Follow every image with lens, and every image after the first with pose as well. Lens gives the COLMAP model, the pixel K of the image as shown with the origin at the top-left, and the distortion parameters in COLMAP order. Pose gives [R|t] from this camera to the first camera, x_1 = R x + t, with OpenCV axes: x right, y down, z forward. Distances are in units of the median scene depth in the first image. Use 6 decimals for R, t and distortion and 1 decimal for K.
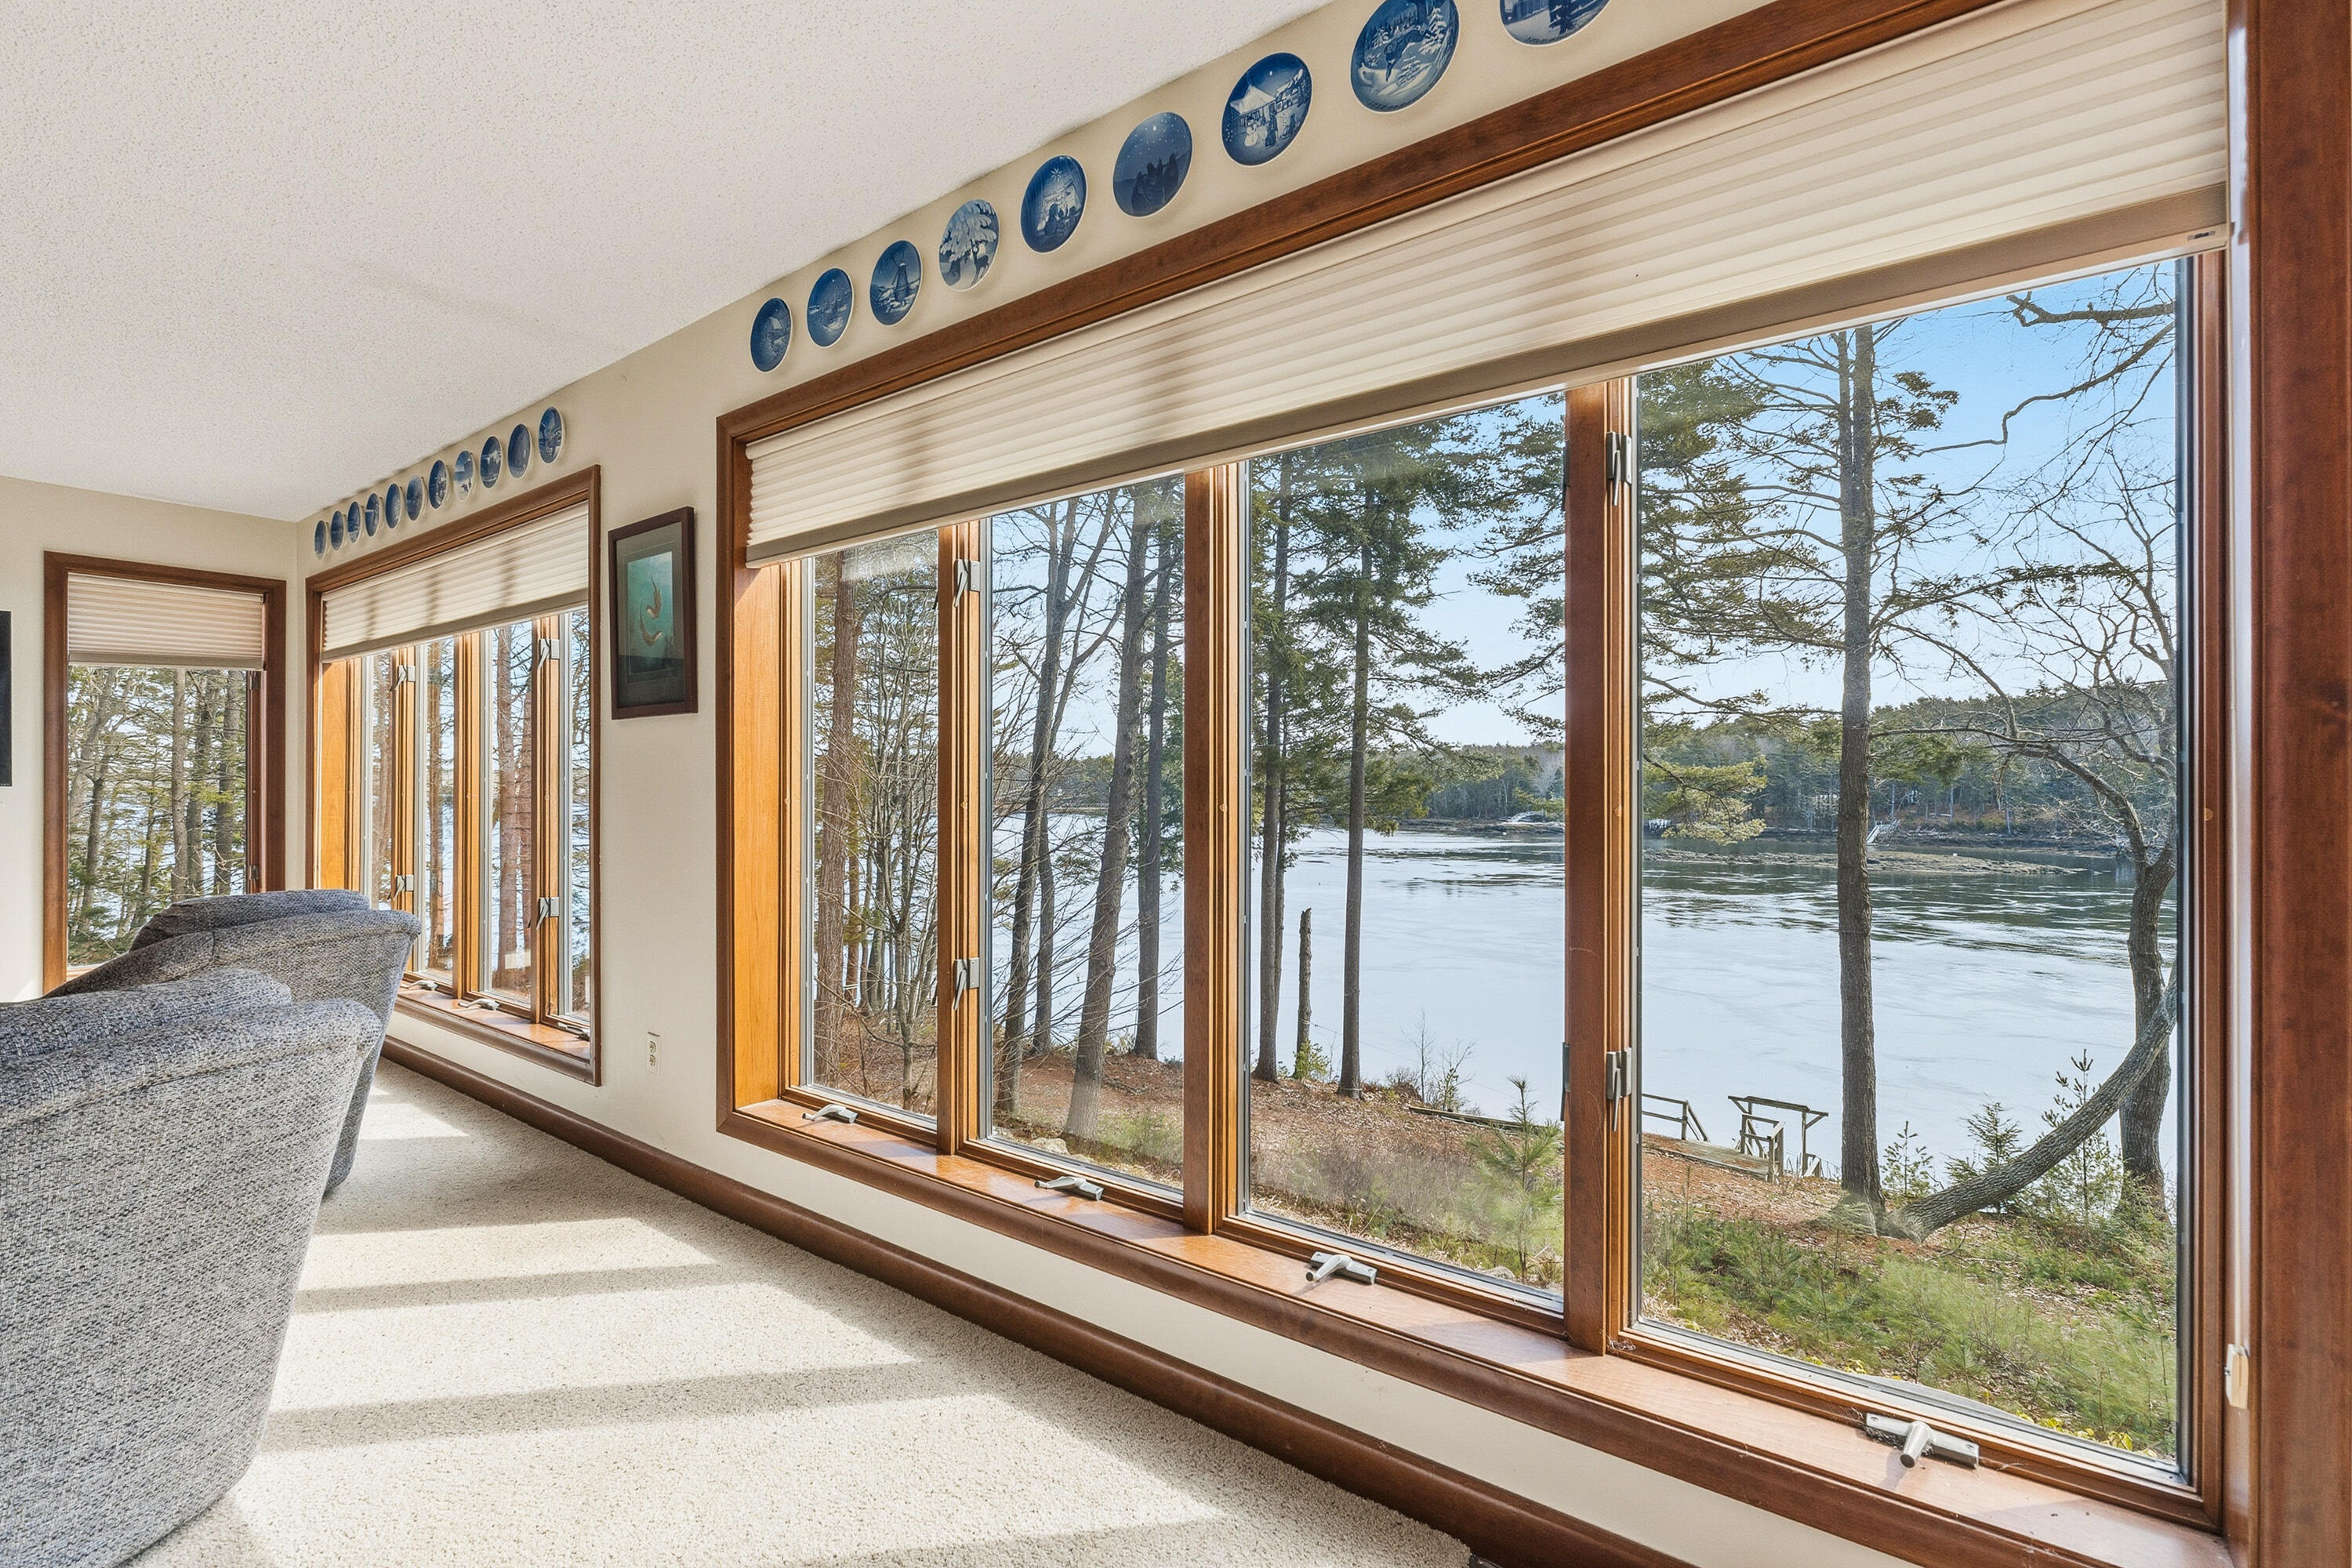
lens RADIAL K [[1090.9, 0, 1175.2], [0, 1090.9, 788.3], [0, 0, 1]] dist [-0.002478, -0.000466]
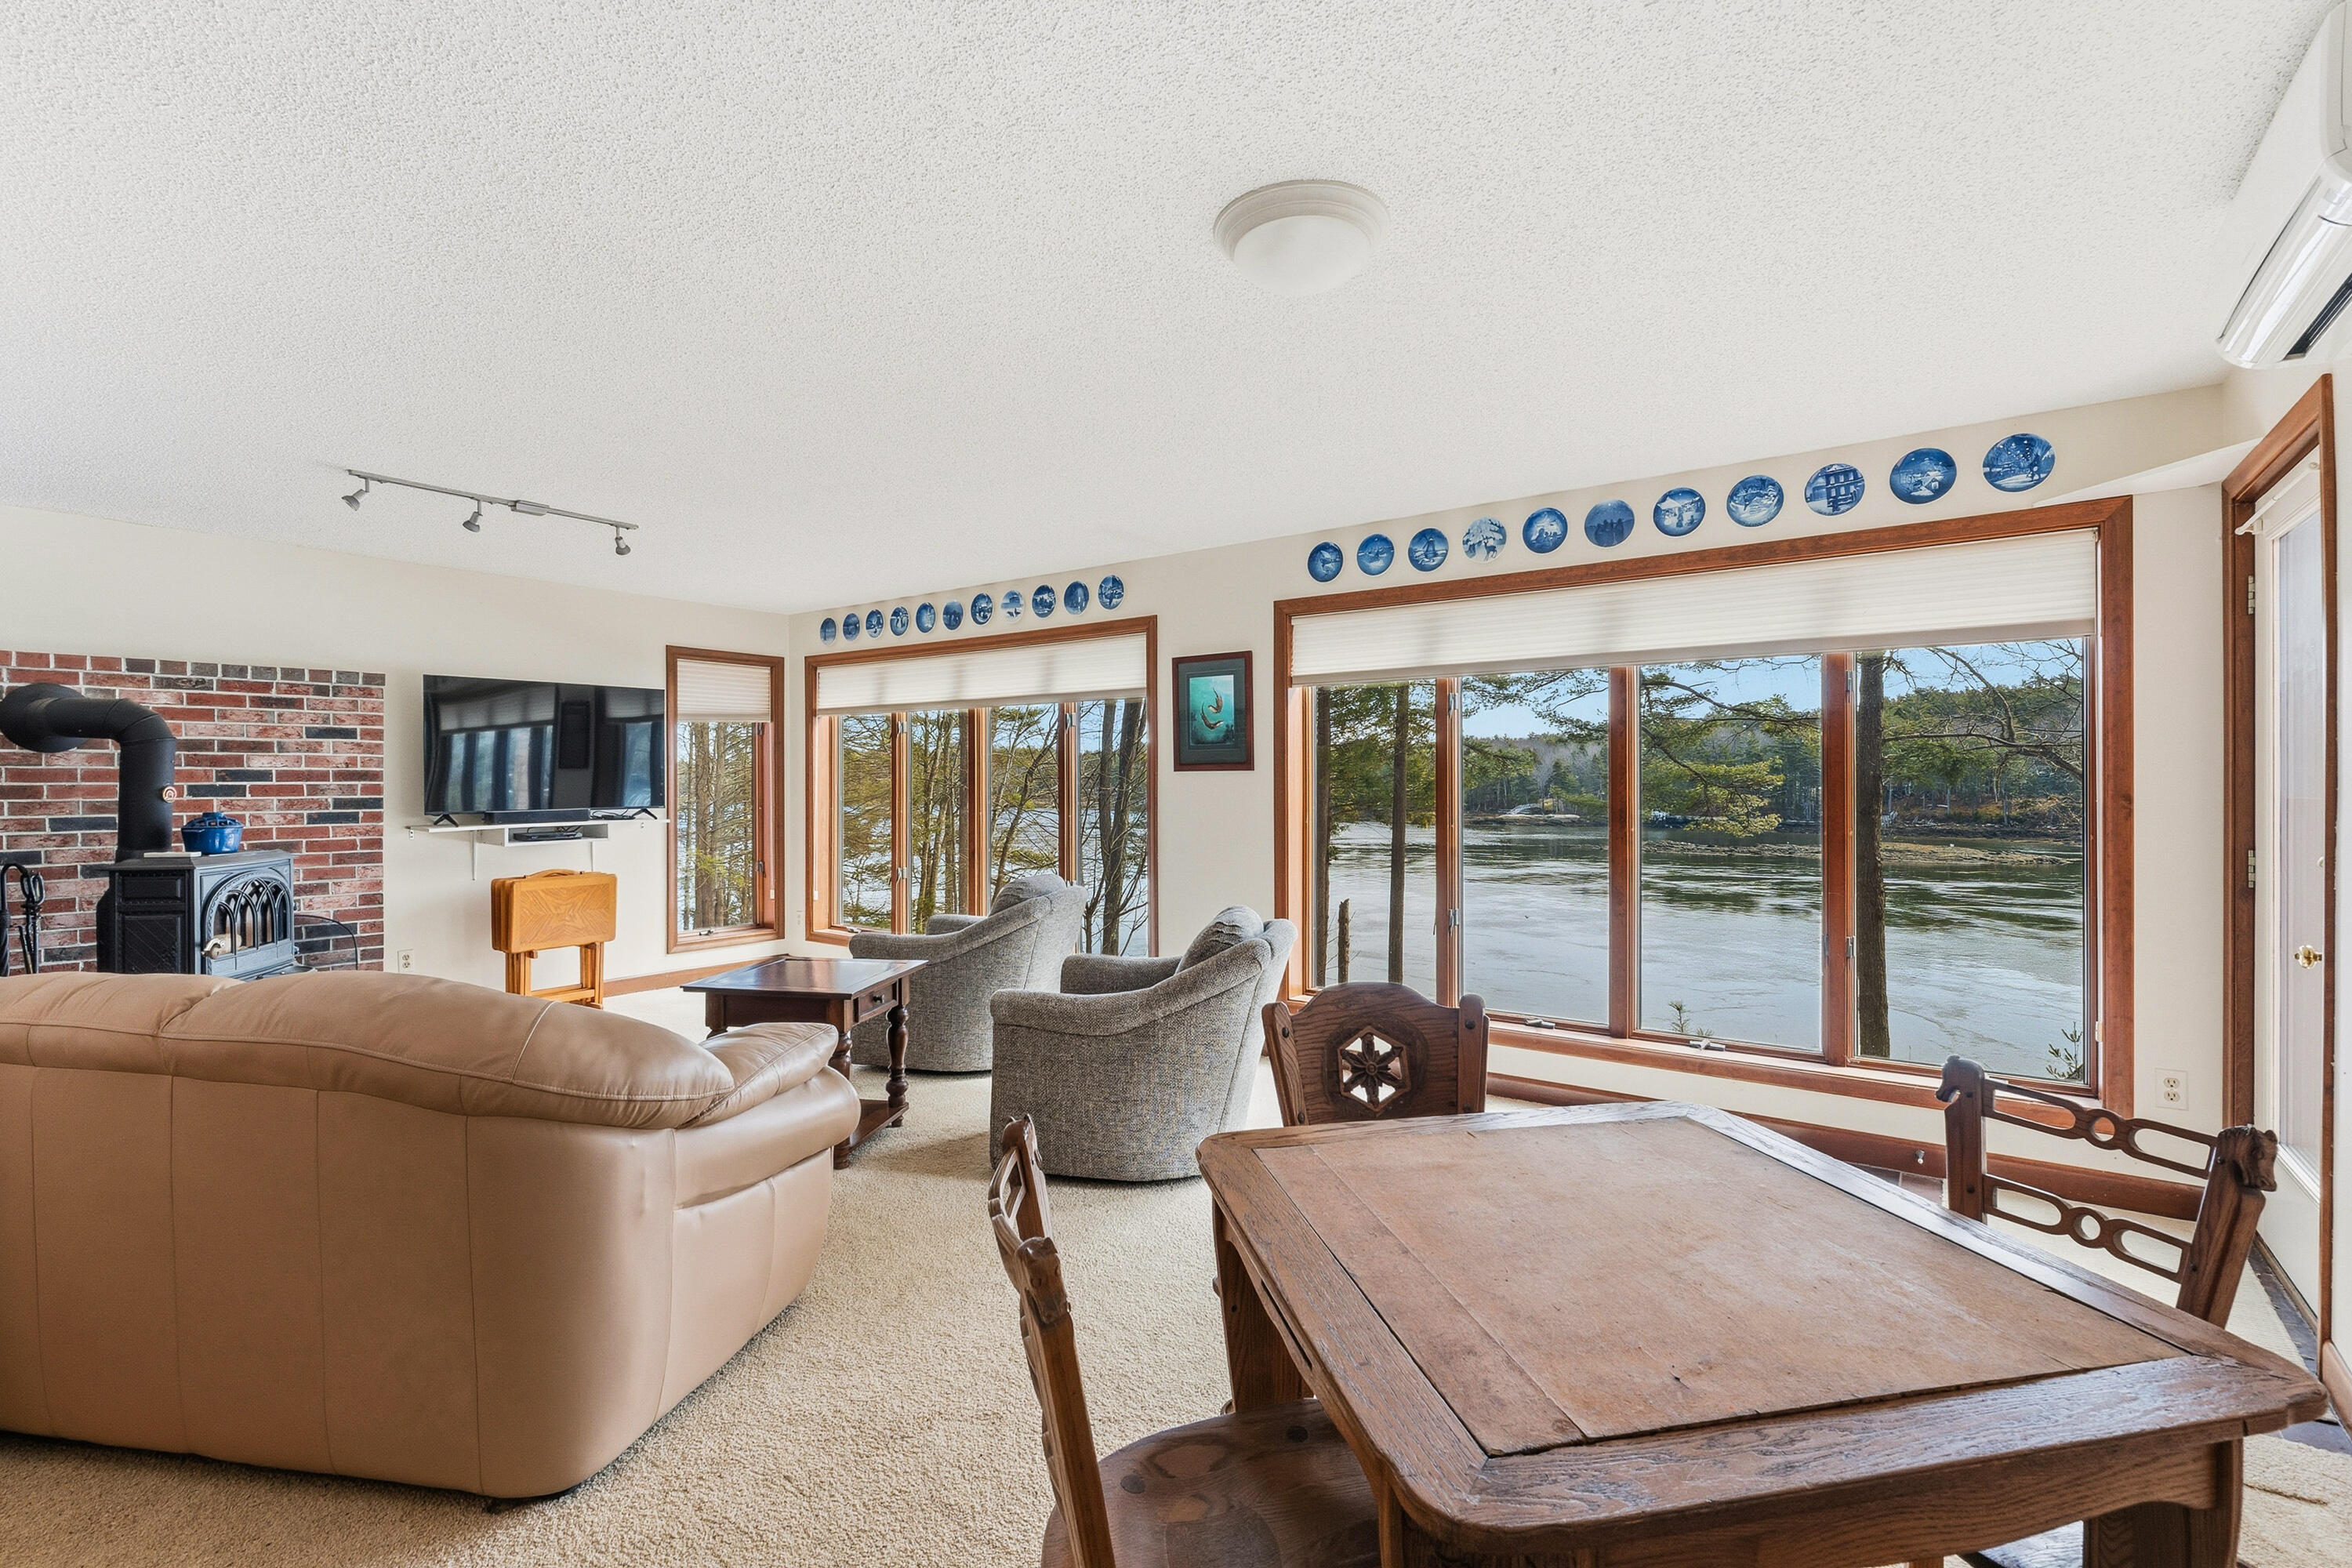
lens RADIAL K [[1090.9, 0, 1180.1], [0, 1090.9, 788.4], [0, 0, 1]] dist [-0.002478, -0.000466]
pose [[0.999980, -0.003758, 0.005075, -0.469833], [0.003729, 0.999977, 0.005702, -0.042714], [-0.005096, -0.005683, 0.999971, -0.598038]]
